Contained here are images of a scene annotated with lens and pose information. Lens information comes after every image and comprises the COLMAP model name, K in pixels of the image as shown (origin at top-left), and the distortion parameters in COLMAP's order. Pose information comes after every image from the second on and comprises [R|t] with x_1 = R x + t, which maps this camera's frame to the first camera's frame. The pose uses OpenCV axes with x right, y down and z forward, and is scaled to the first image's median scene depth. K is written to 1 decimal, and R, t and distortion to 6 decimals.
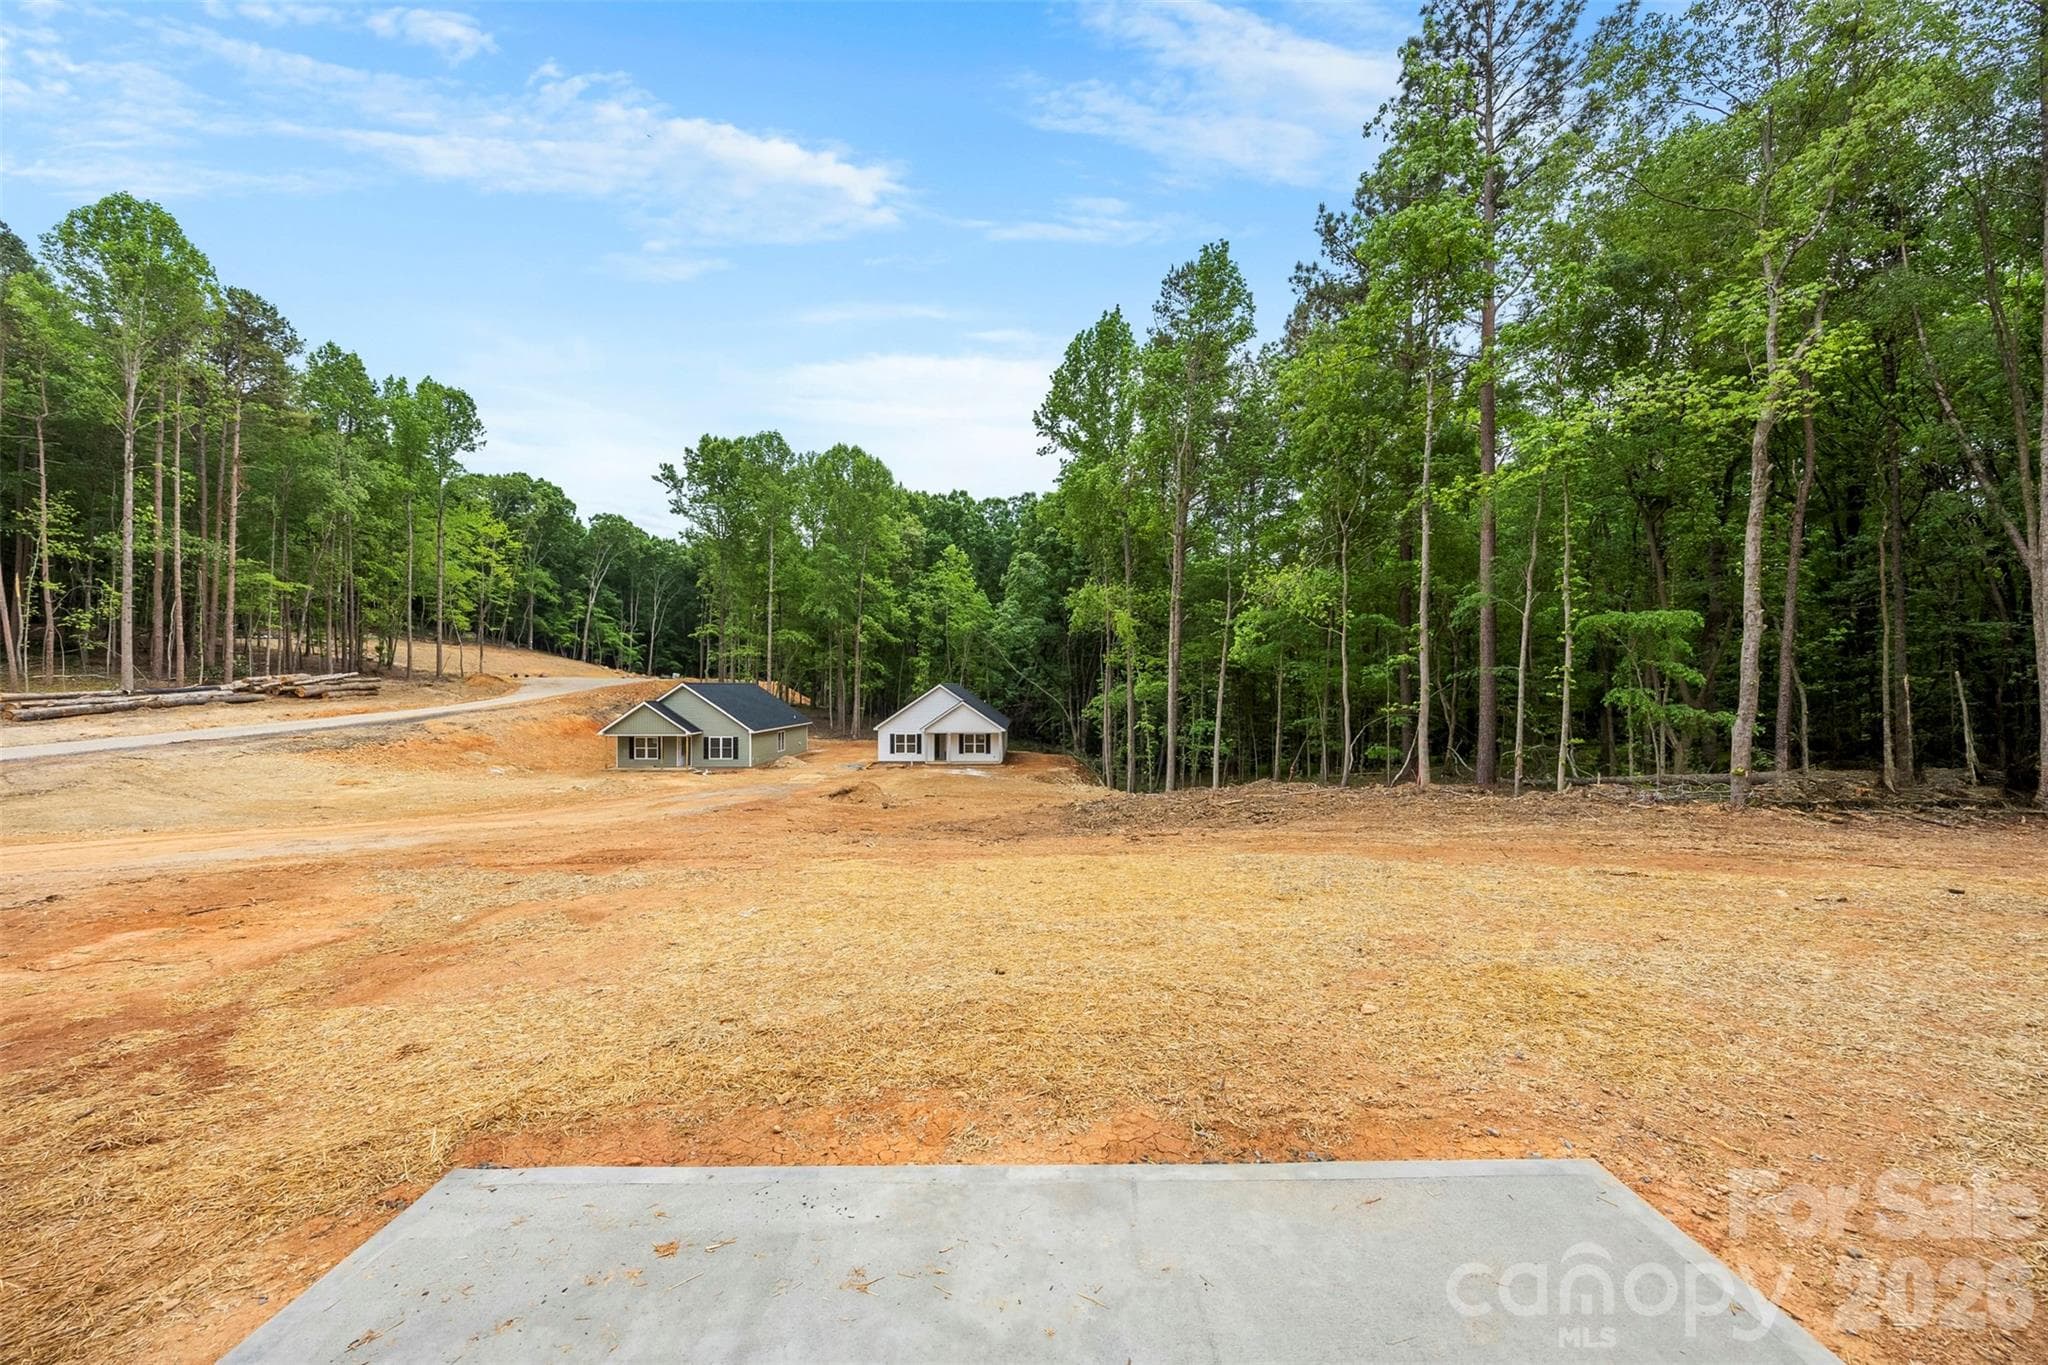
lens RADIAL K [[778.3, 0, 1024.0], [0, 778.3, 682.5], [0, 0, 1]] dist [0.001182, -0.000275]
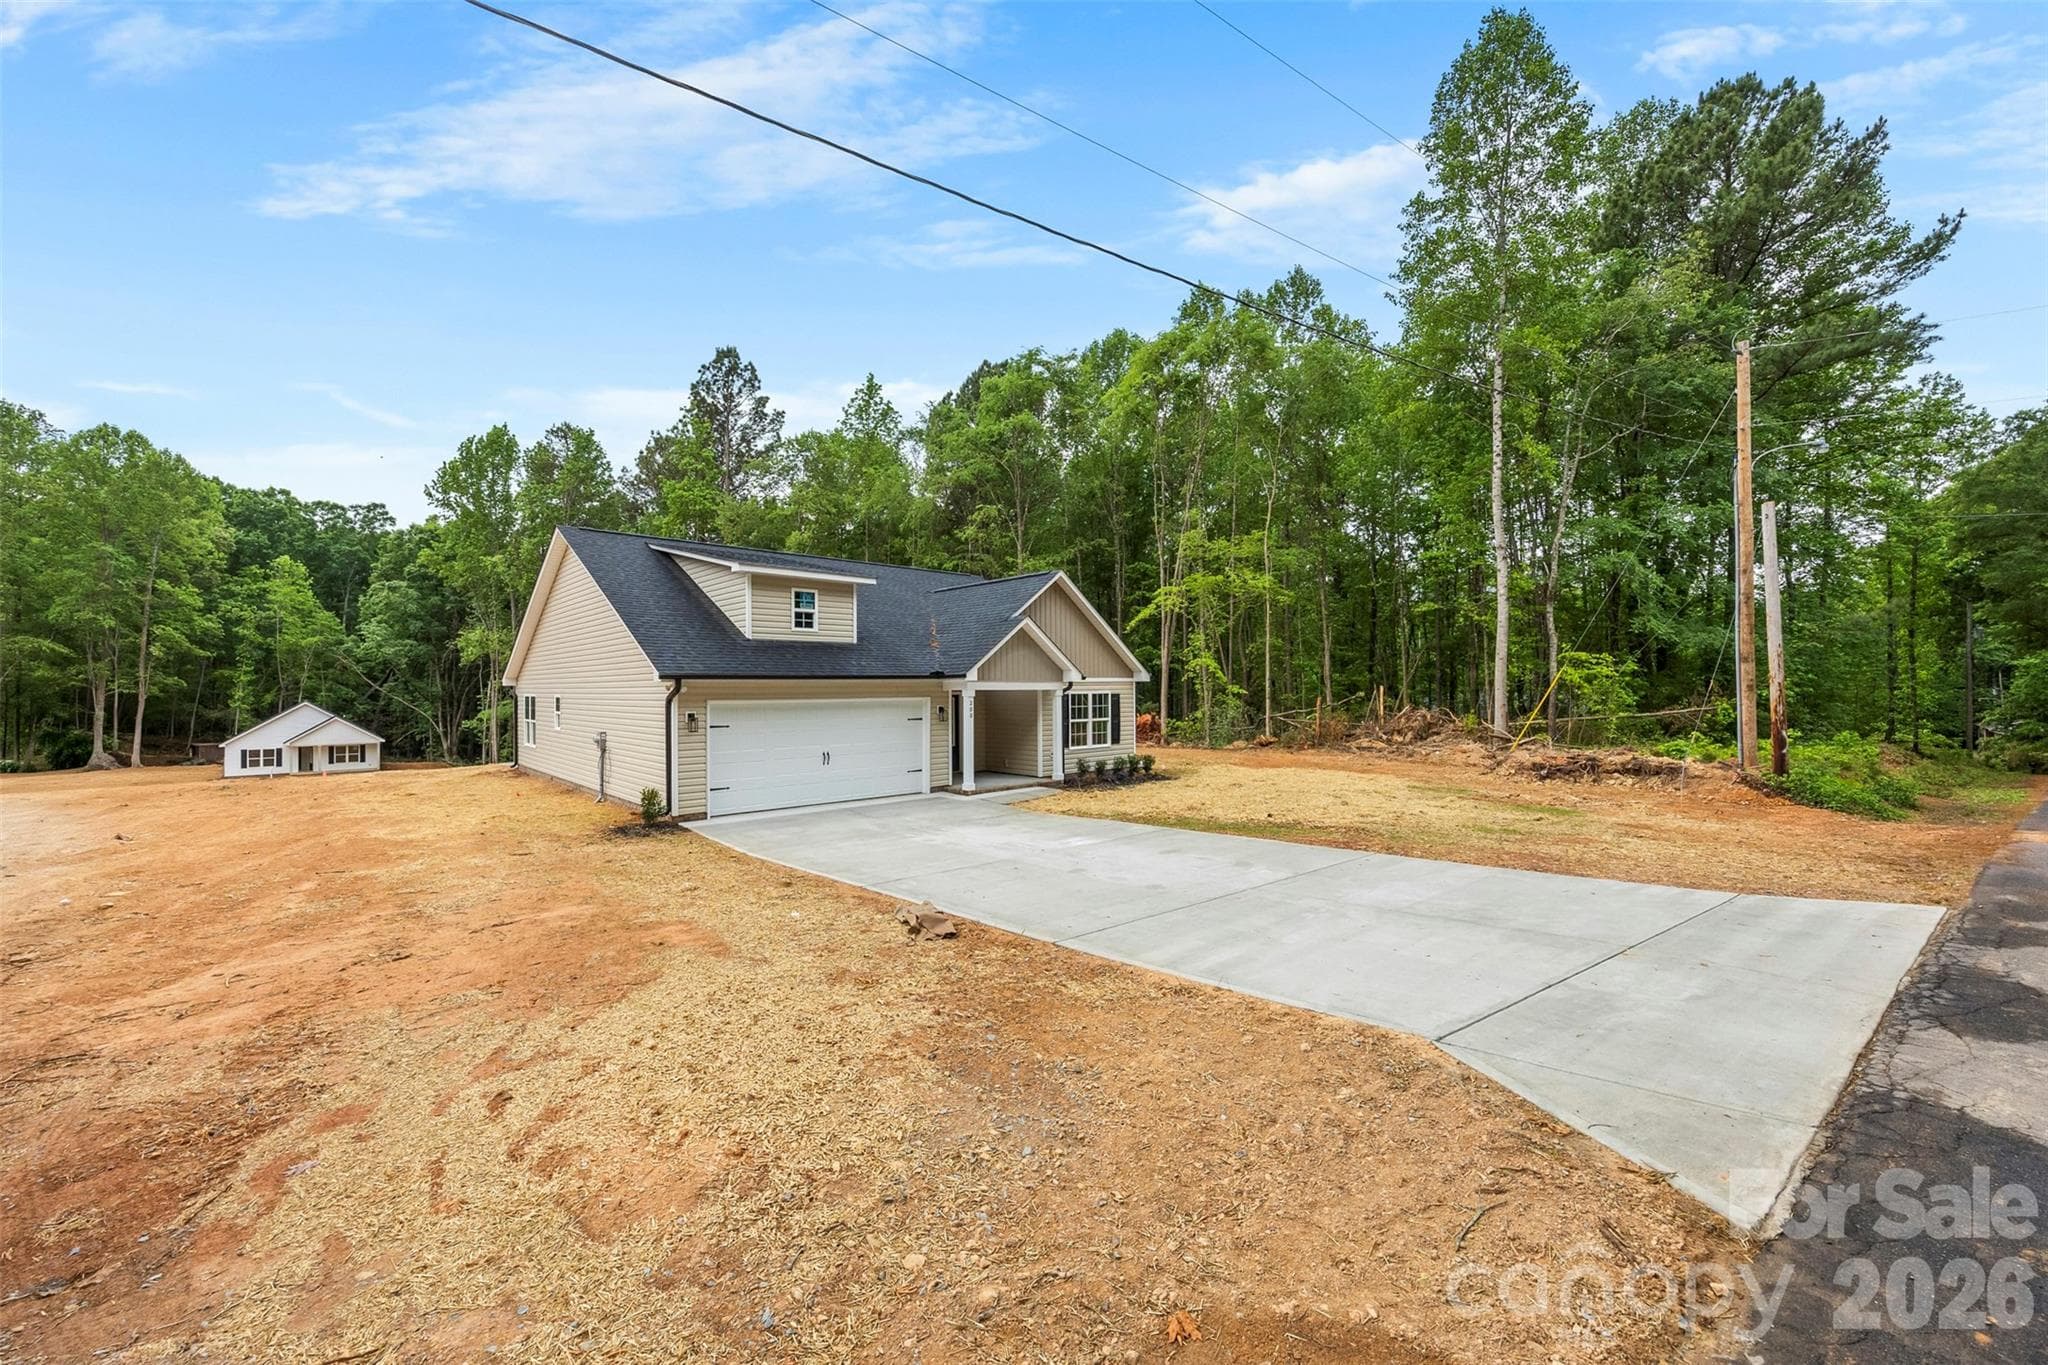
lens RADIAL K [[778.3, 0, 1024.0], [0, 778.3, 682.5], [0, 0, 1]] dist [0.001182, -0.000275]
pose [[0.731523, 0.003244, 0.681810, -0.082623], [0.001362, 0.999980, -0.006219, -0.011987], [-0.681816, 0.005478, 0.731503, -0.351341]]
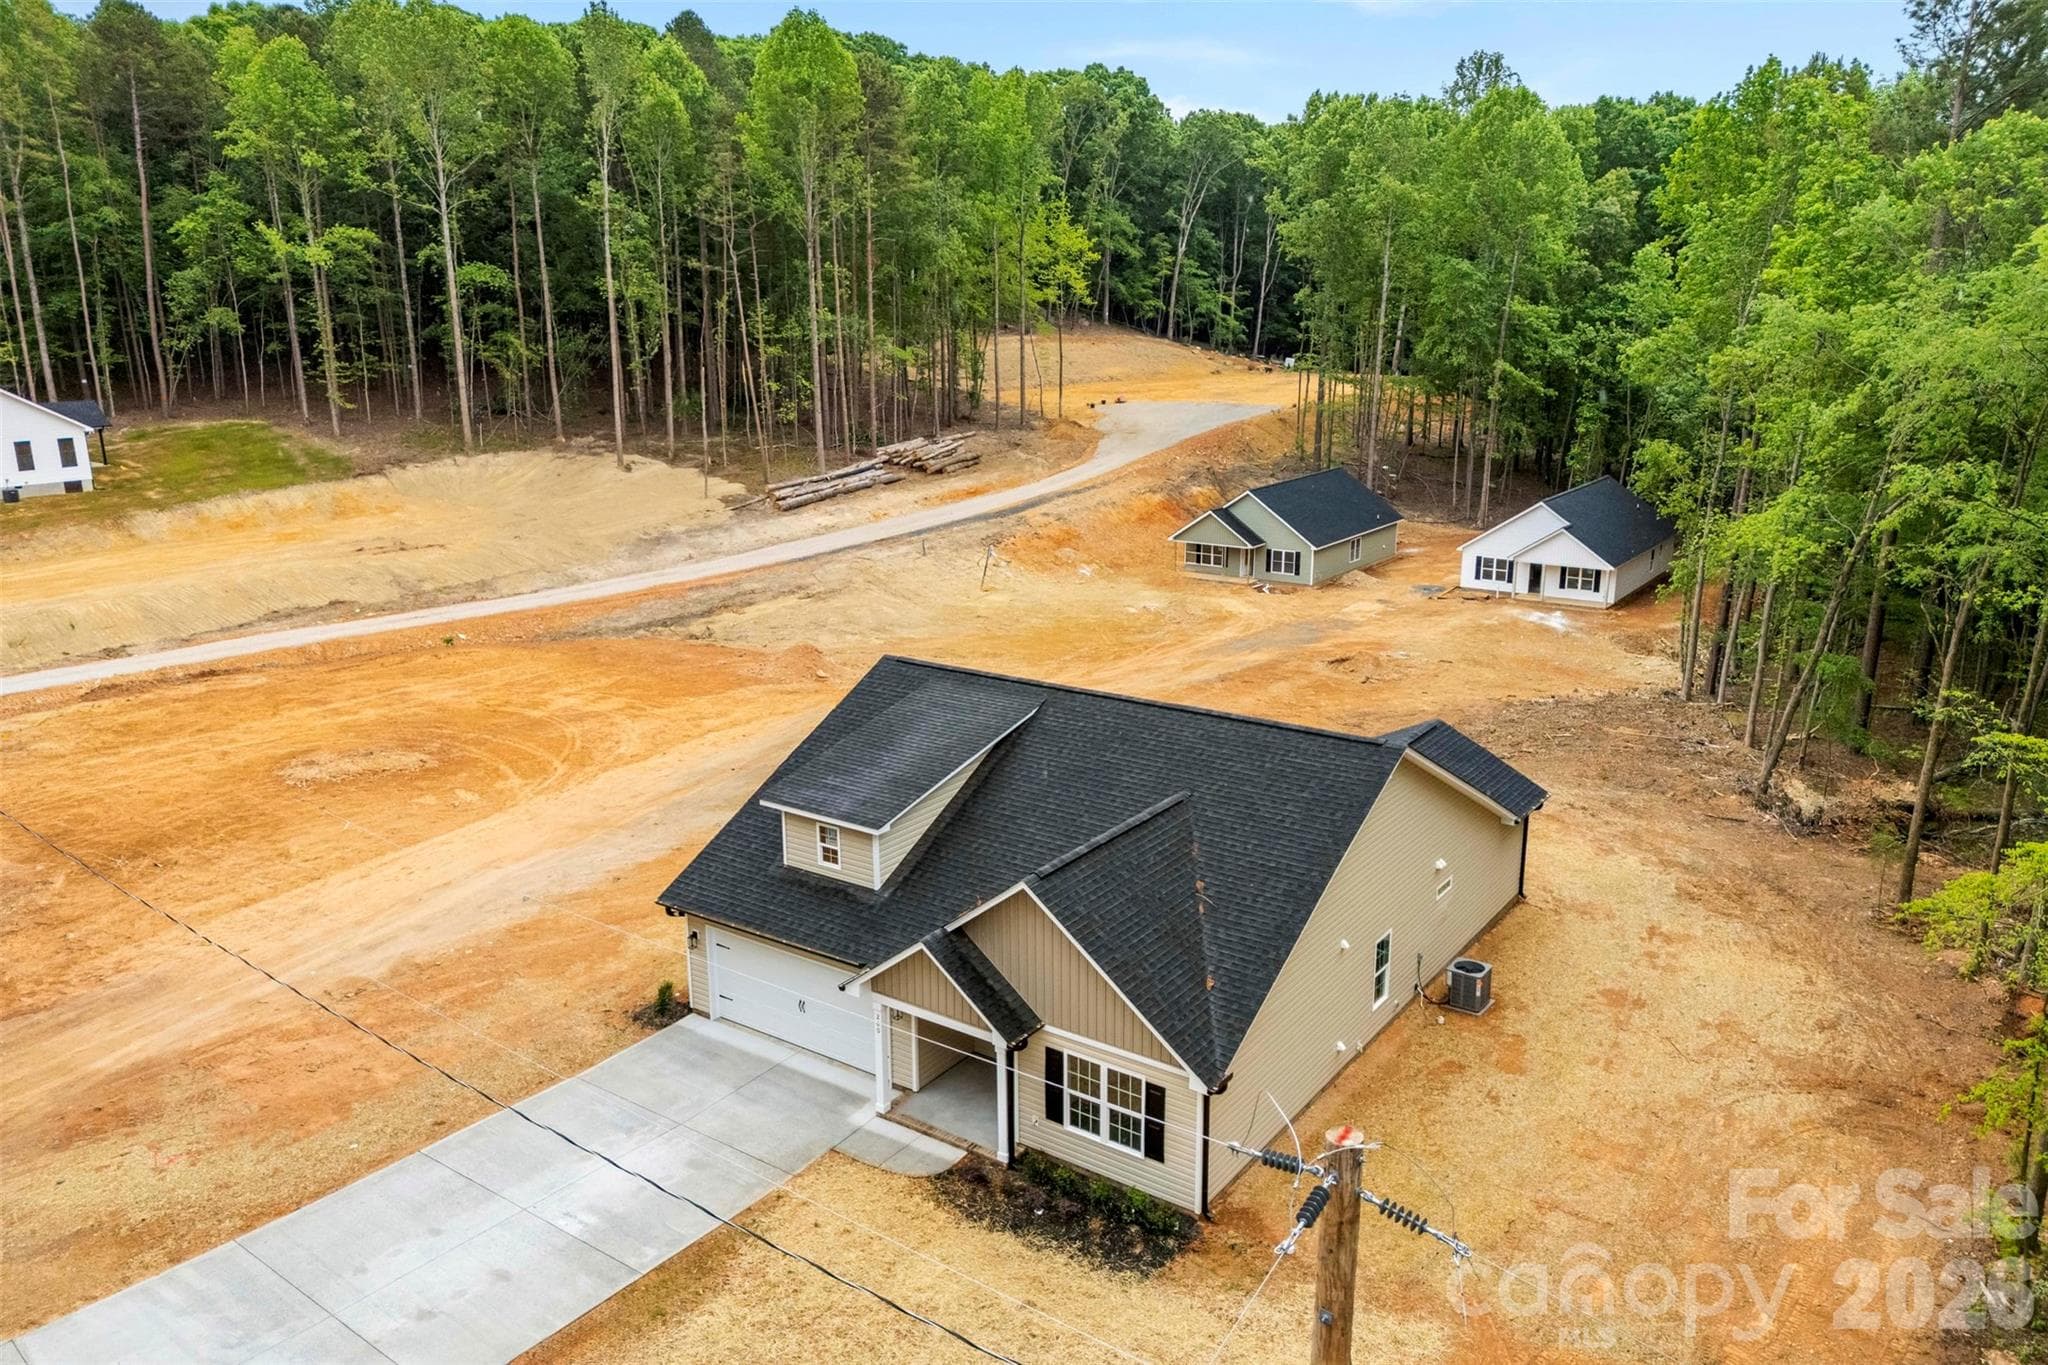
lens RADIAL K [[1522.2, 0, 1024.0], [0, 1522.2, 682.5], [0, 0, 1]] dist [0.000732, -0.006358]
pose [[0.817497, 0.146806, -0.556908, 0.255418], [0.007067, 0.964337, 0.264582, -0.169291], [0.575889, -0.220230, 0.787306, -0.419592]]
